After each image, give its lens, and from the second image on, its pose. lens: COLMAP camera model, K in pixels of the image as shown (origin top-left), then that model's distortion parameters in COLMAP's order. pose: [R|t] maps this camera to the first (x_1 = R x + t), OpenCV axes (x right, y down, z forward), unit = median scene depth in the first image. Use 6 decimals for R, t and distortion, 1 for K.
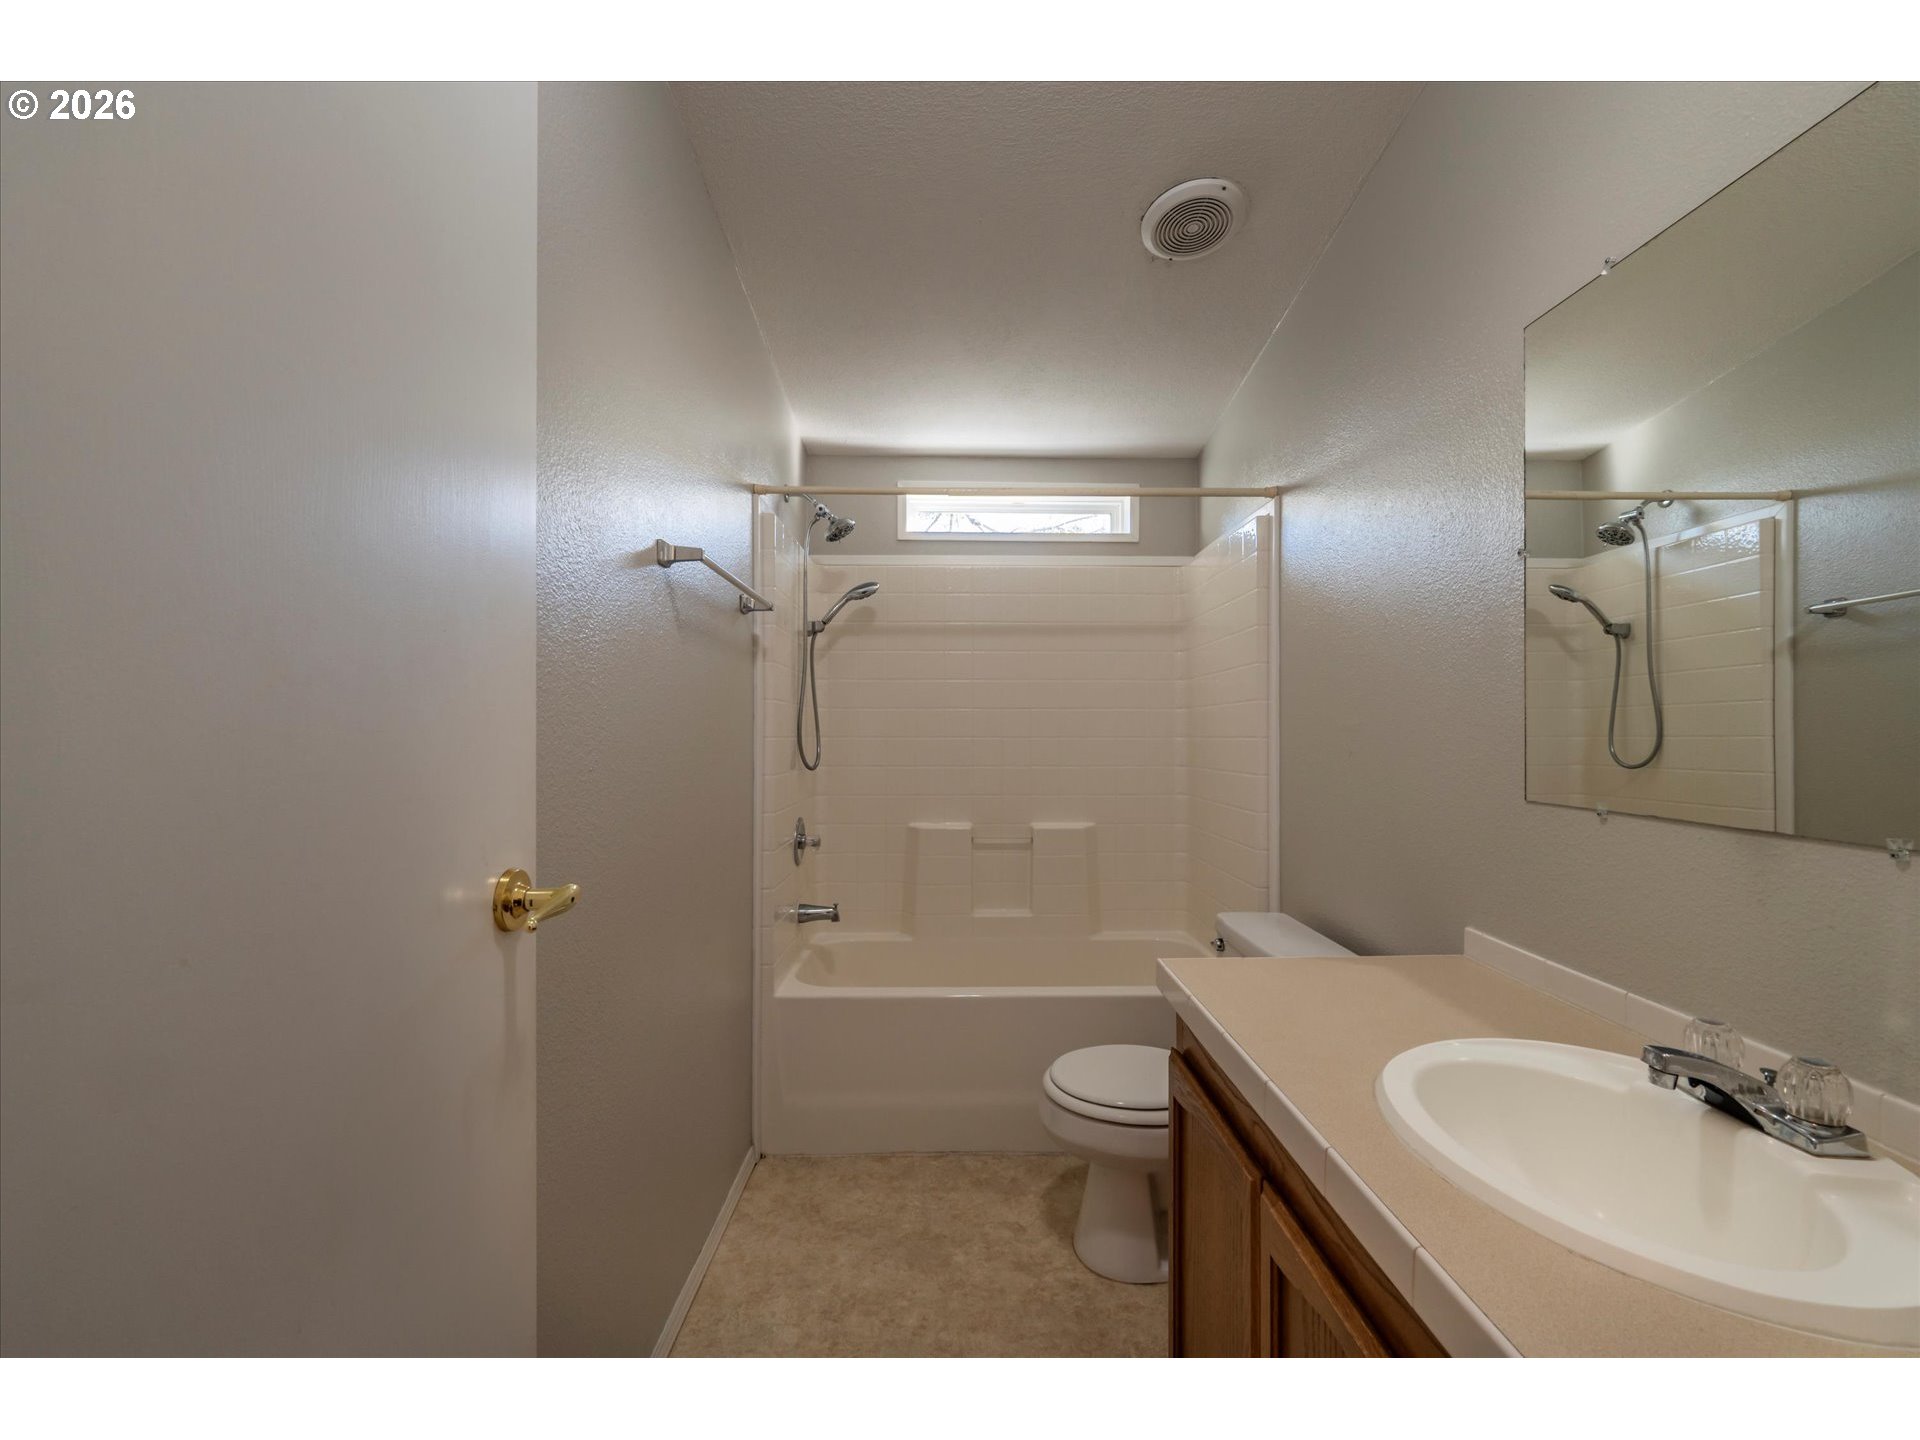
lens RADIAL K [[799.3, 0, 957.1], [0, 799.3, 724.0], [0, 0, 1]] dist [0.003935, -0.000690]
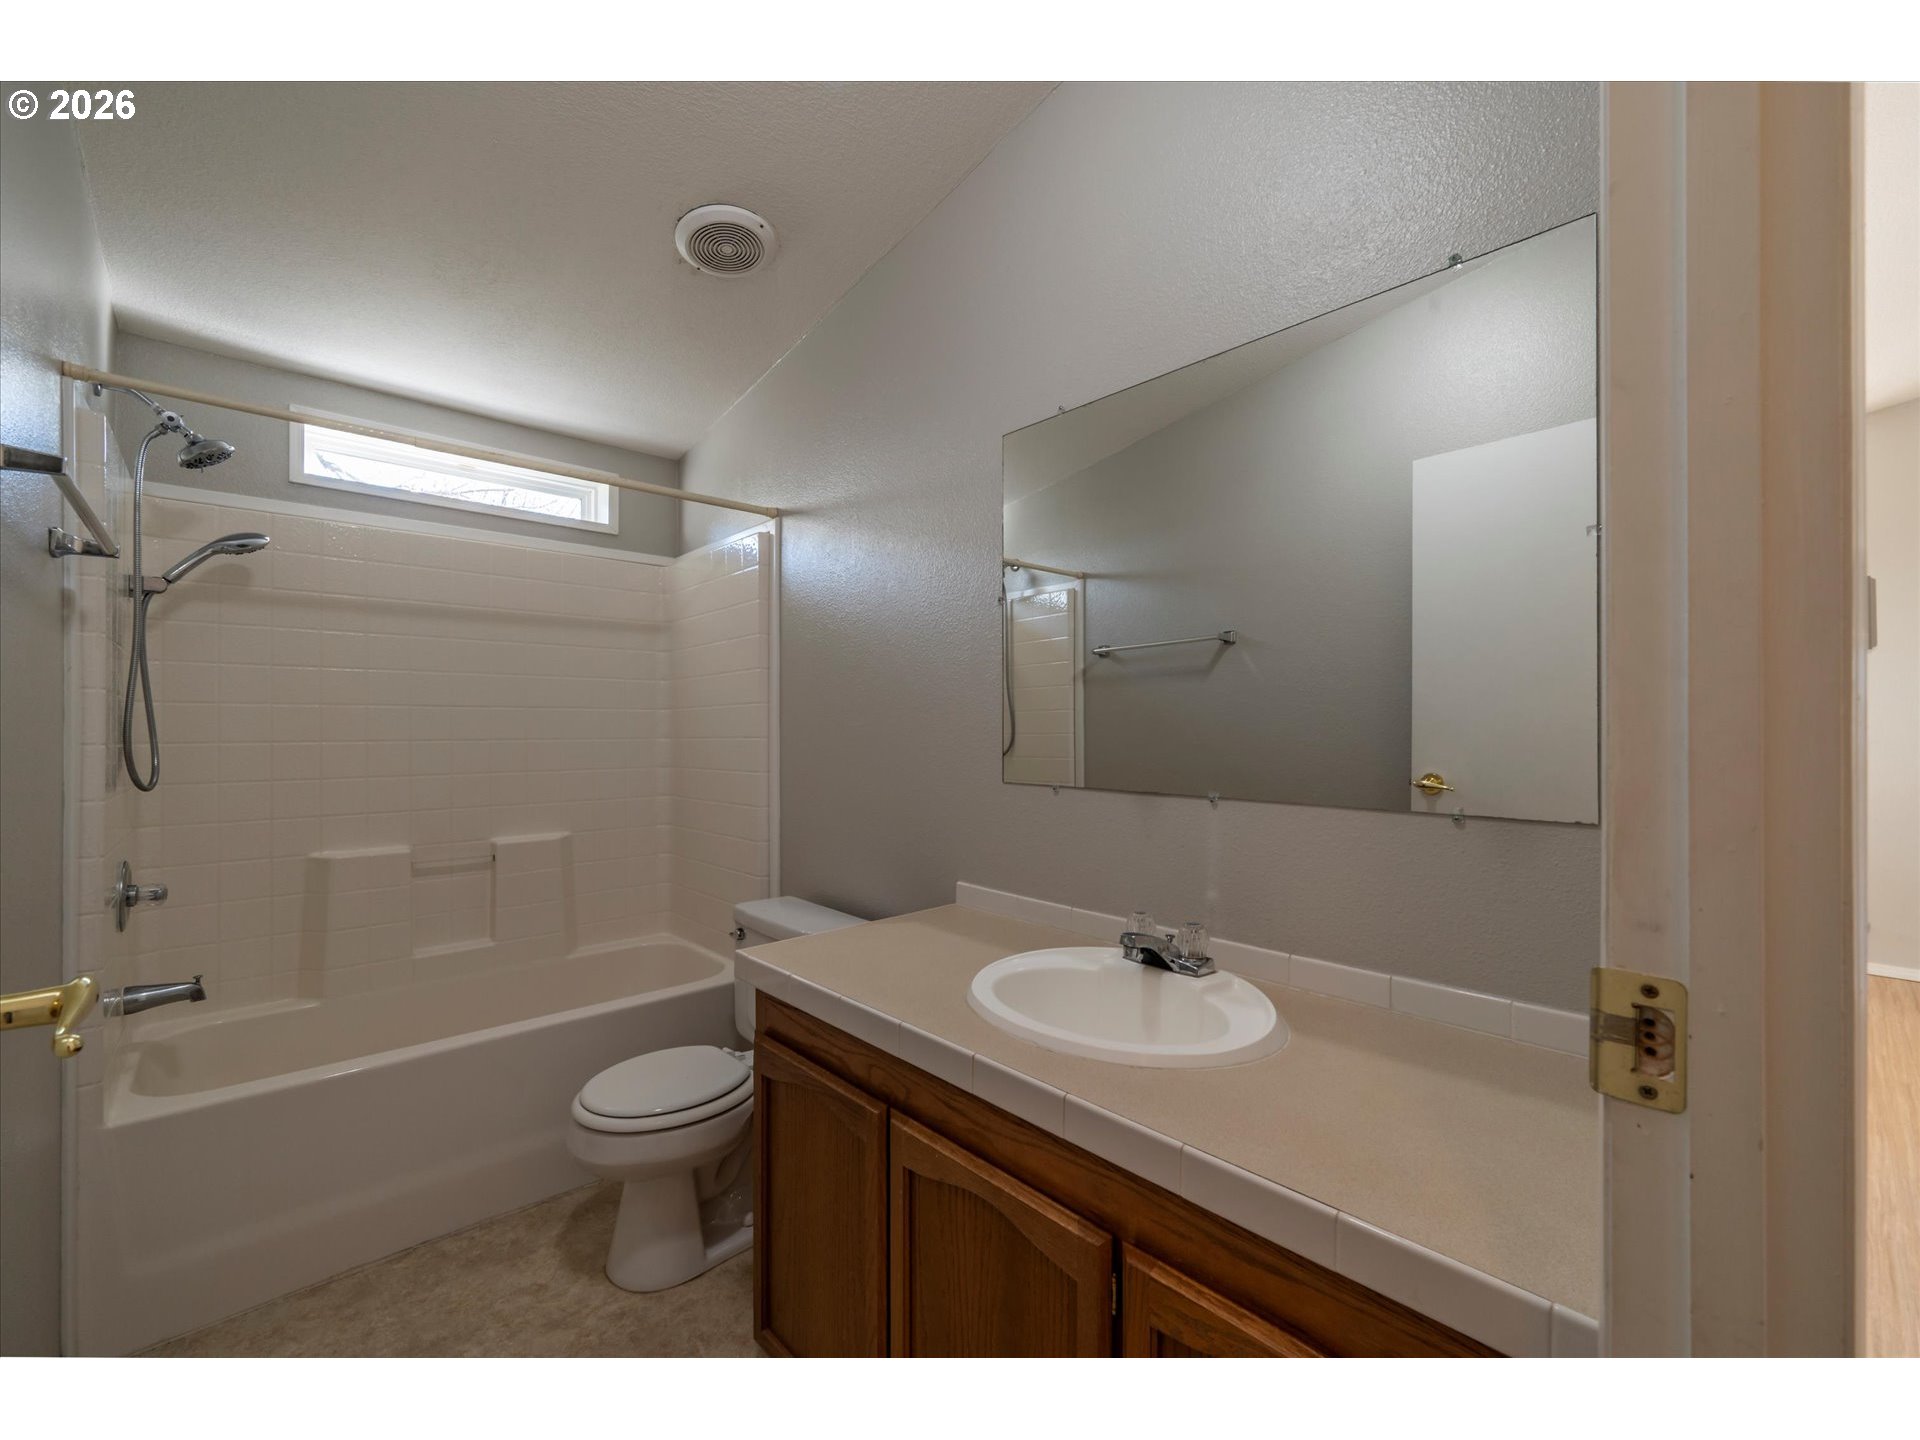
lens RADIAL K [[799.3, 0, 955.1], [0, 799.3, 724.6], [0, 0, 1]] dist [0.003935, -0.000690]
pose [[0.749877, 0.000594, 0.661577, -0.141000], [-0.001506, 0.999999, 0.000809, -0.001947], [-0.661575, -0.001603, 0.749877, 0.017206]]
